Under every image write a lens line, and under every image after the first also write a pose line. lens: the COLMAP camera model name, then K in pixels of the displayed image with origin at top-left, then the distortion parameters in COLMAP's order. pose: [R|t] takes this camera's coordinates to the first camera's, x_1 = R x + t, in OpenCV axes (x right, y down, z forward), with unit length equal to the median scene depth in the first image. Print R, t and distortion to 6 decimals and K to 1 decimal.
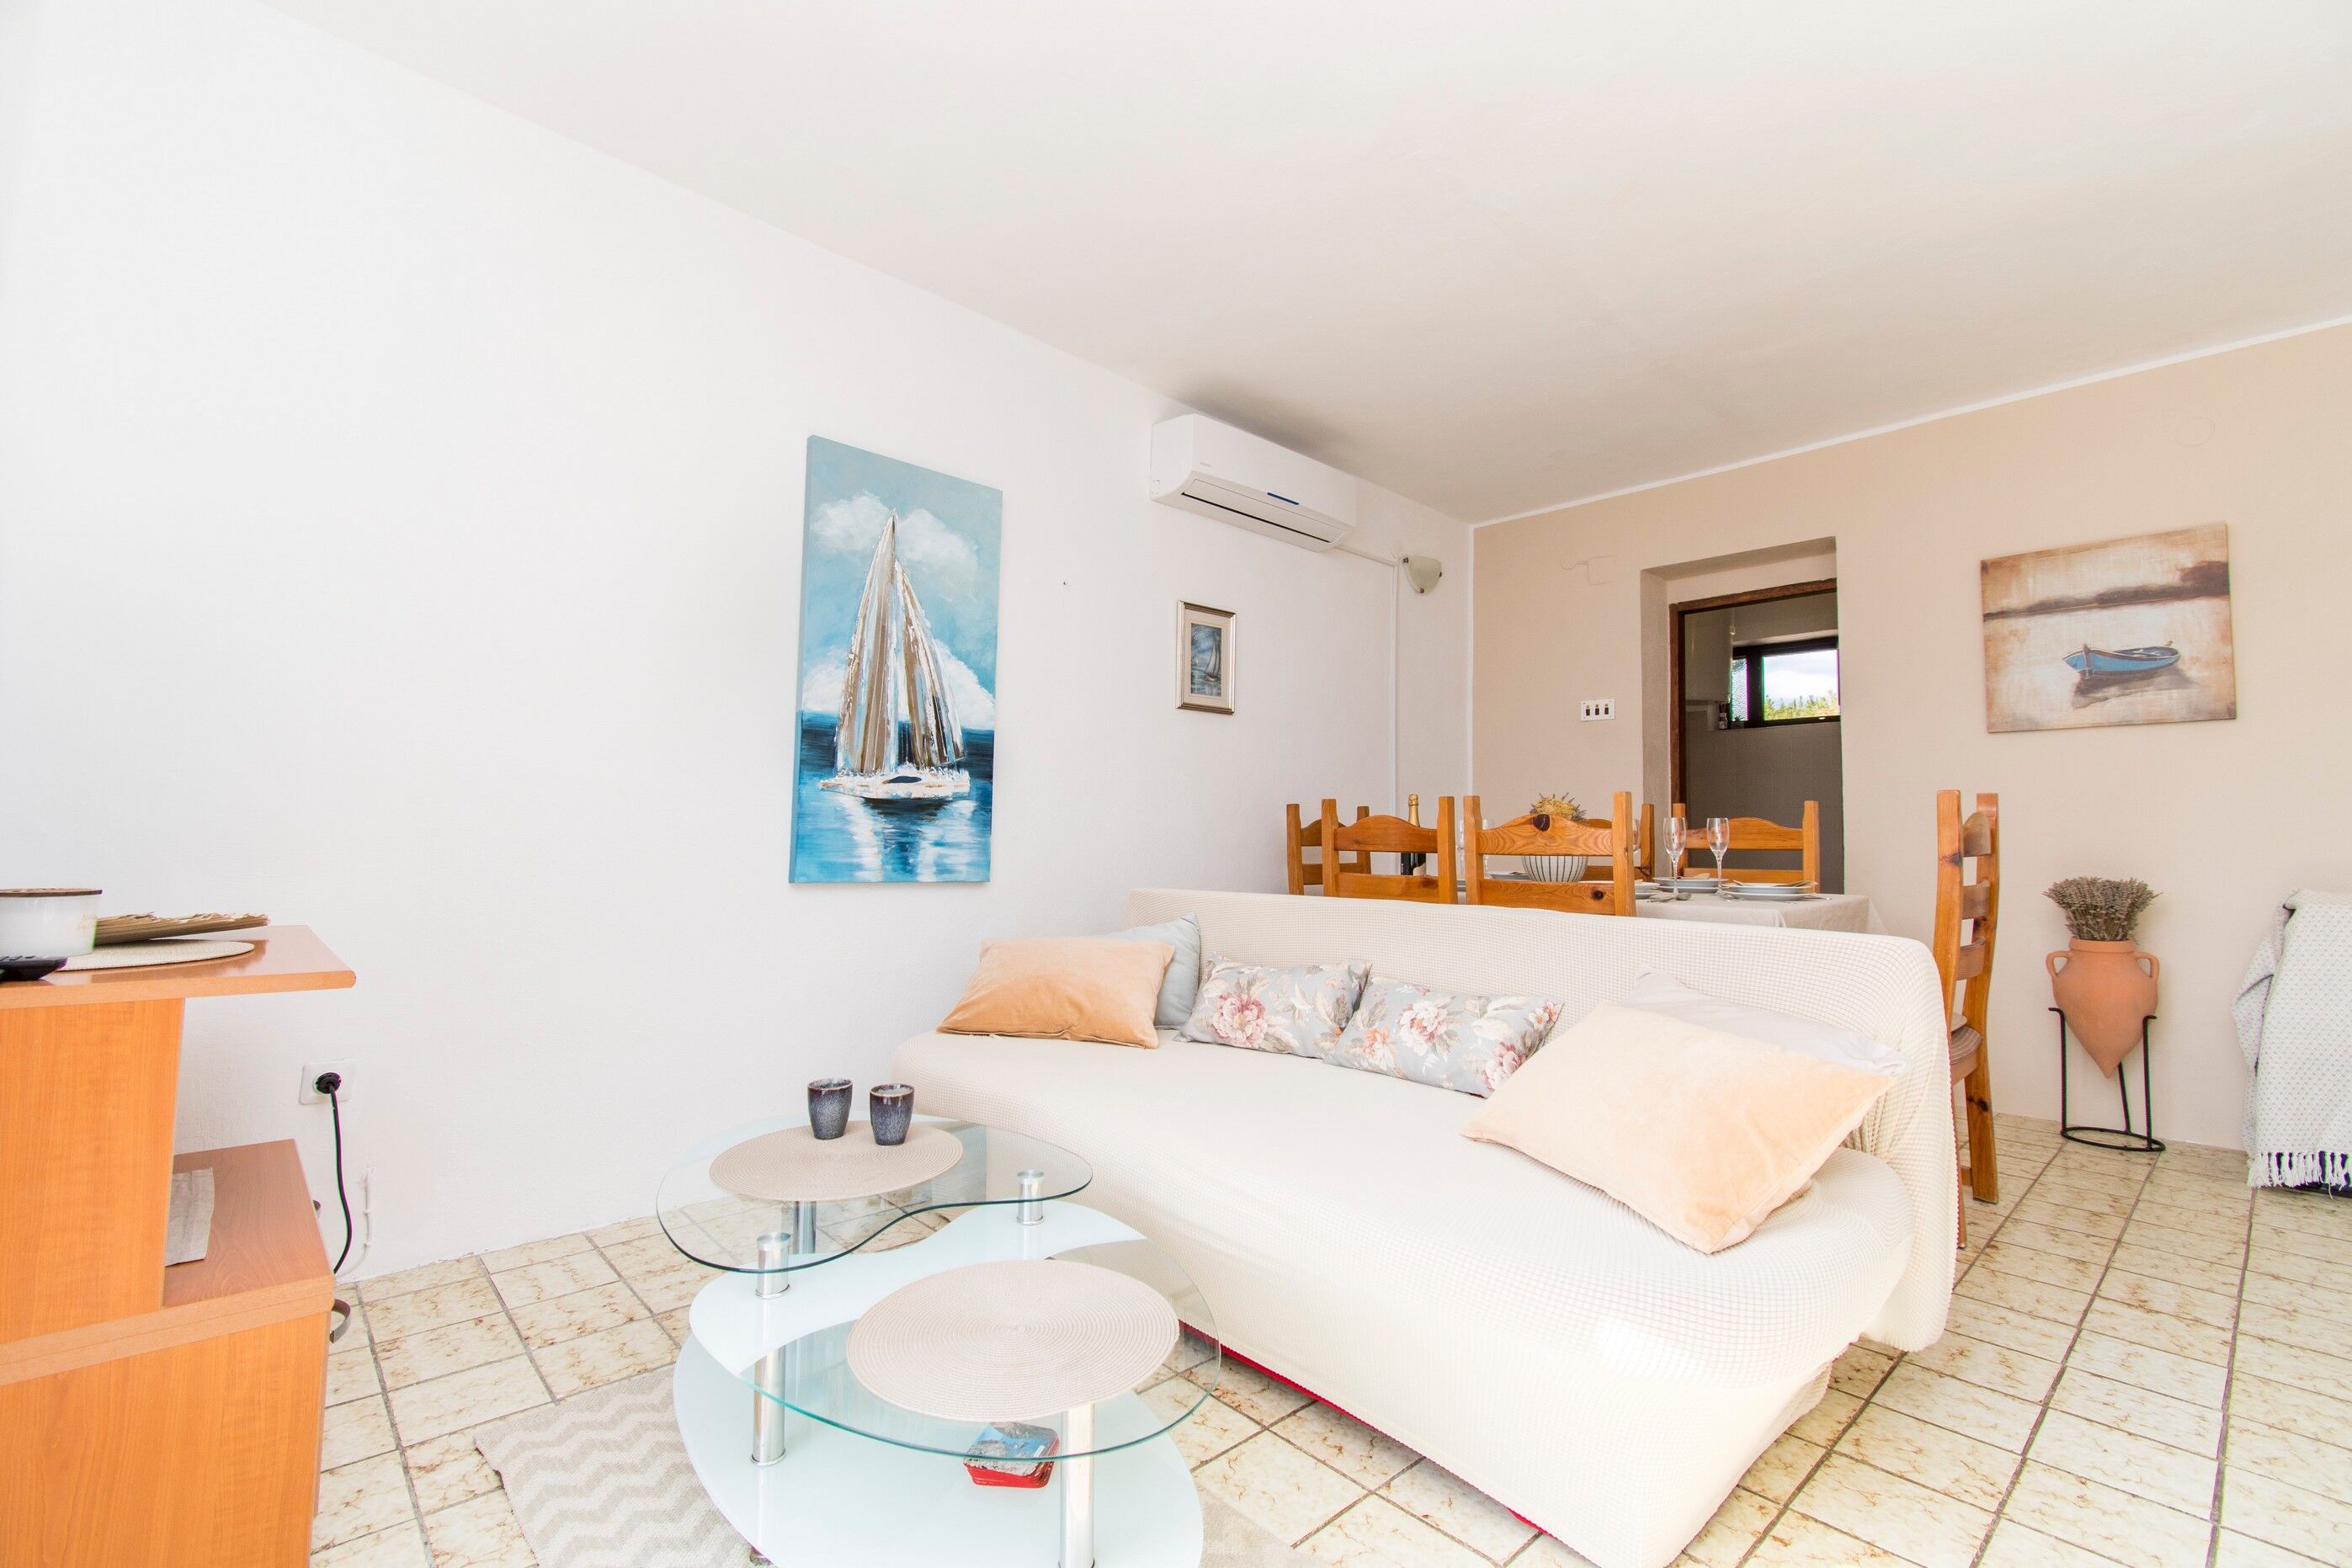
lens RADIAL K [[1034.1, 0, 1177.5], [0, 1034.1, 777.1], [0, 0, 1]] dist [0.001388, -0.000001]
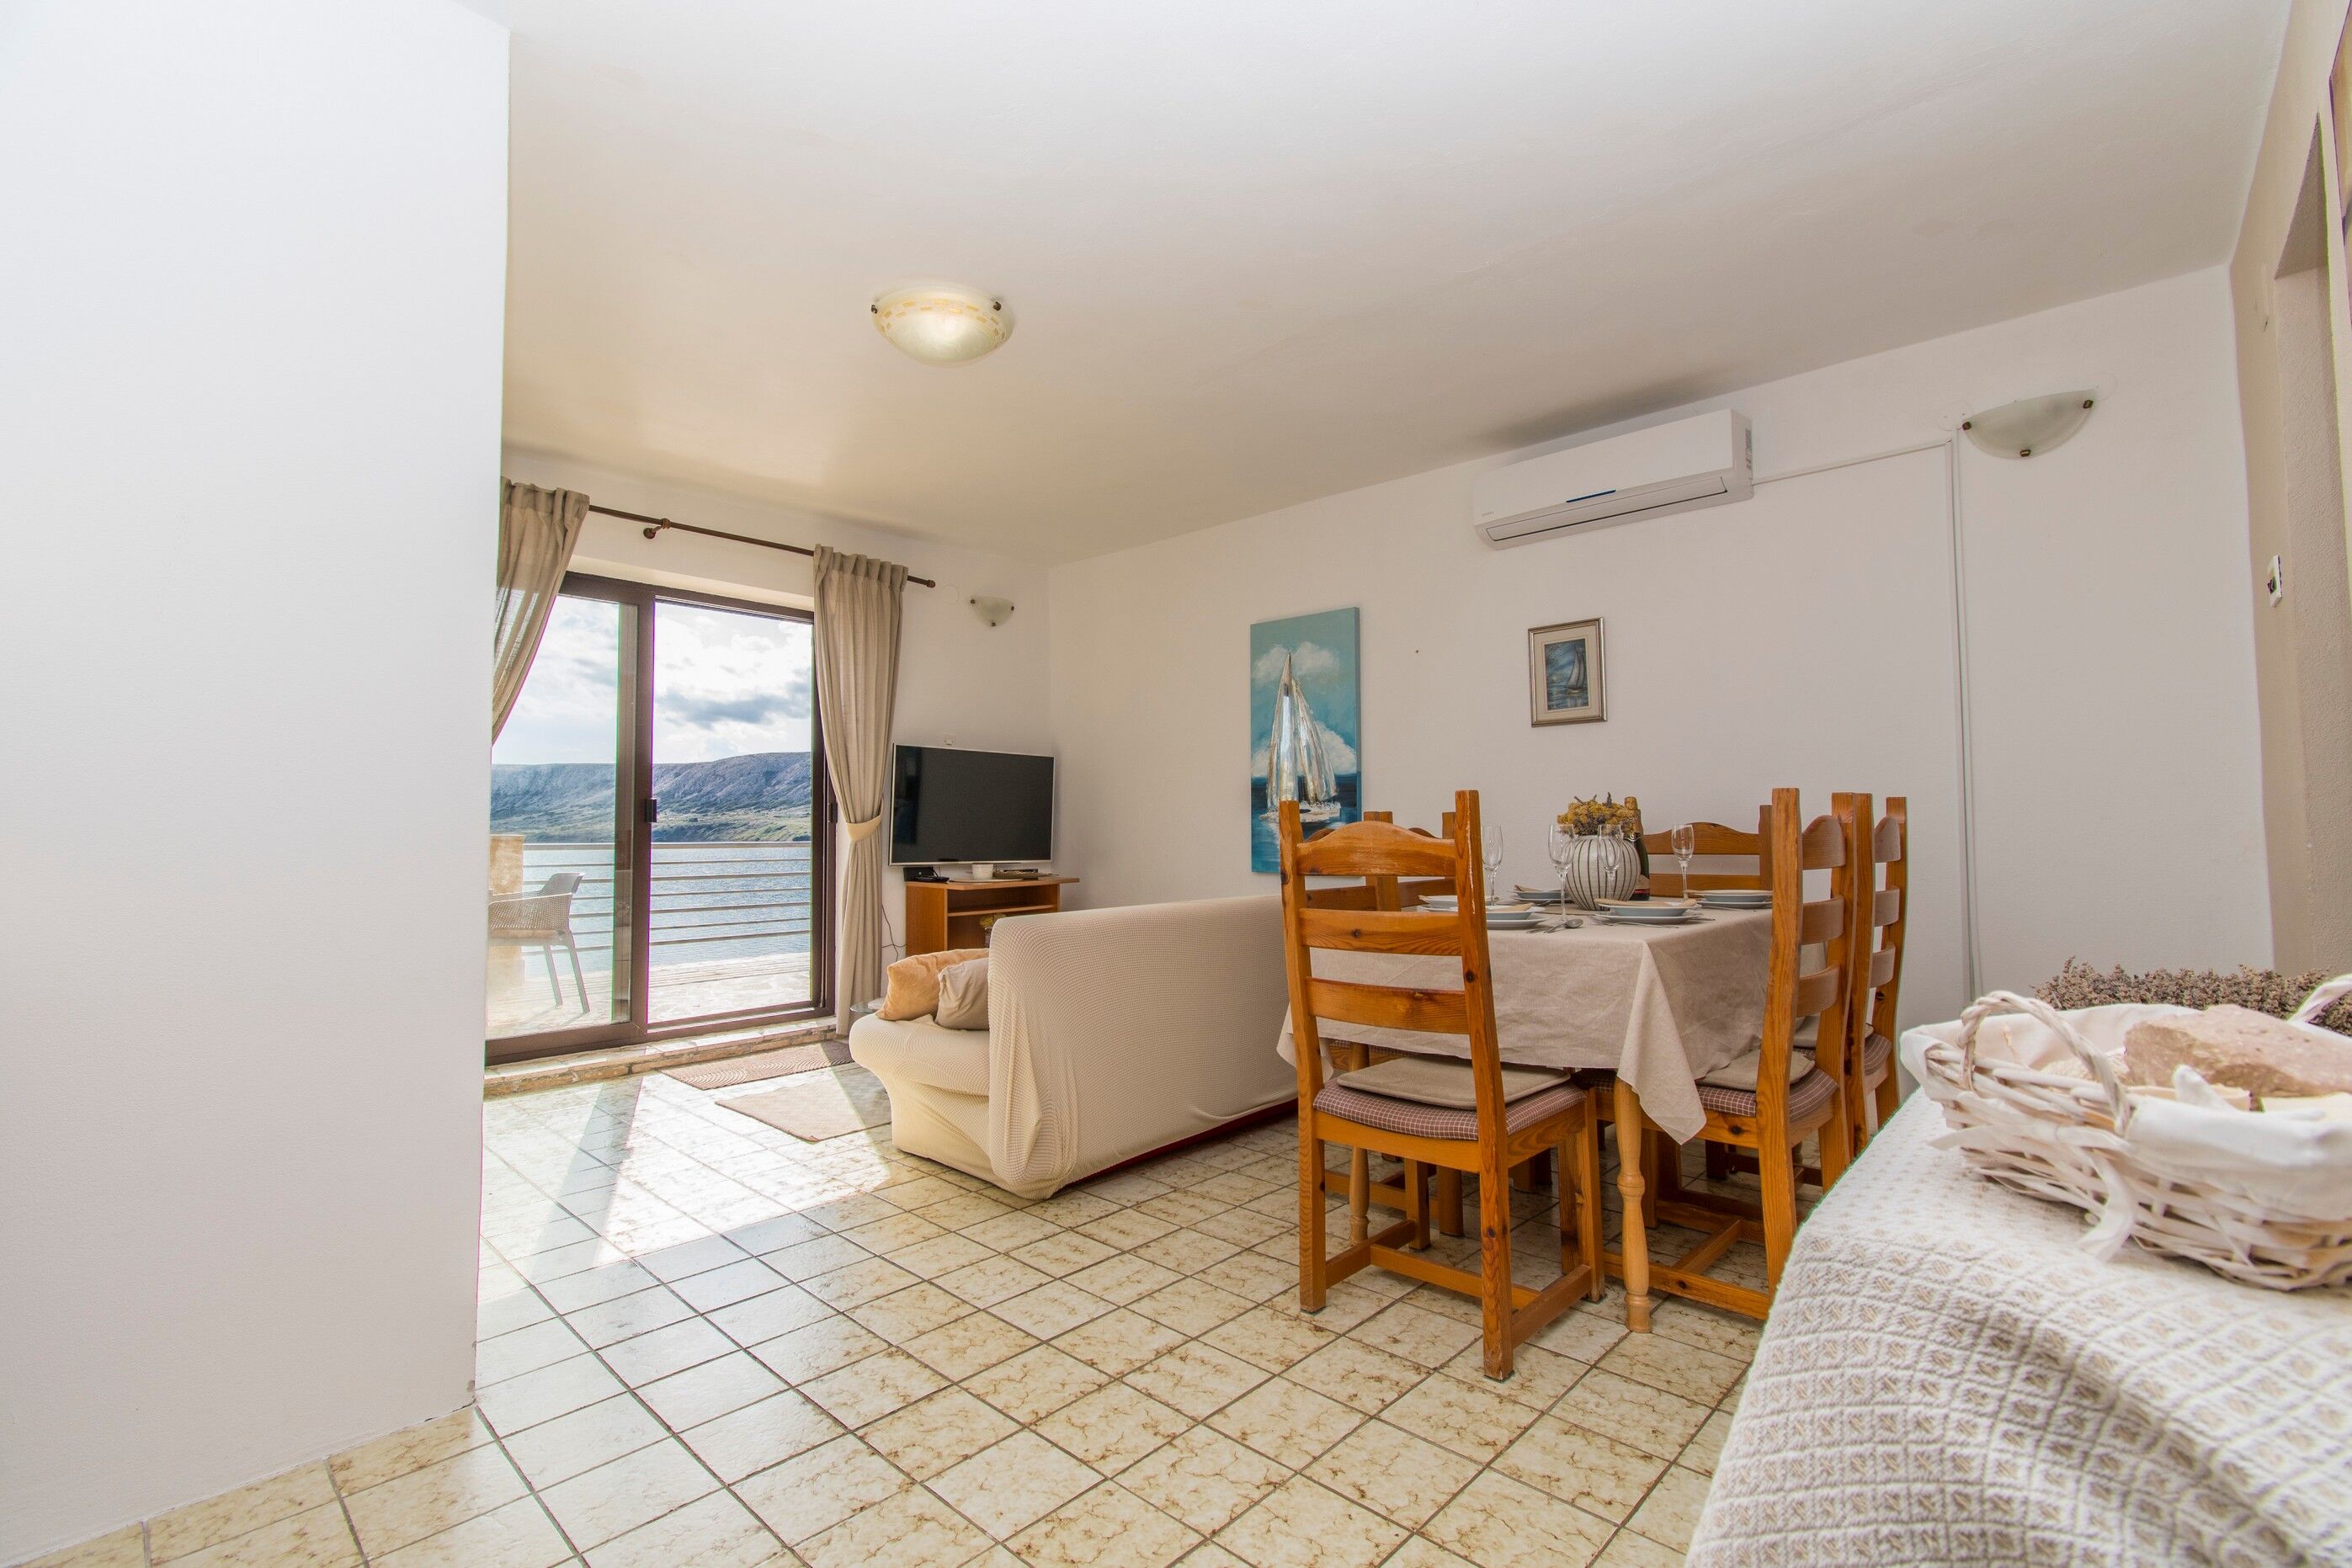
lens RADIAL K [[1034.1, 0, 1171.6], [0, 1034.1, 786.2], [0, 0, 1]] dist [0.001388, -0.000001]
pose [[0.055465, -0.054711, -0.996961, 1.312270], [0.069163, 0.996310, -0.050828, 0.030604], [0.996062, -0.066134, 0.059044, 0.677243]]
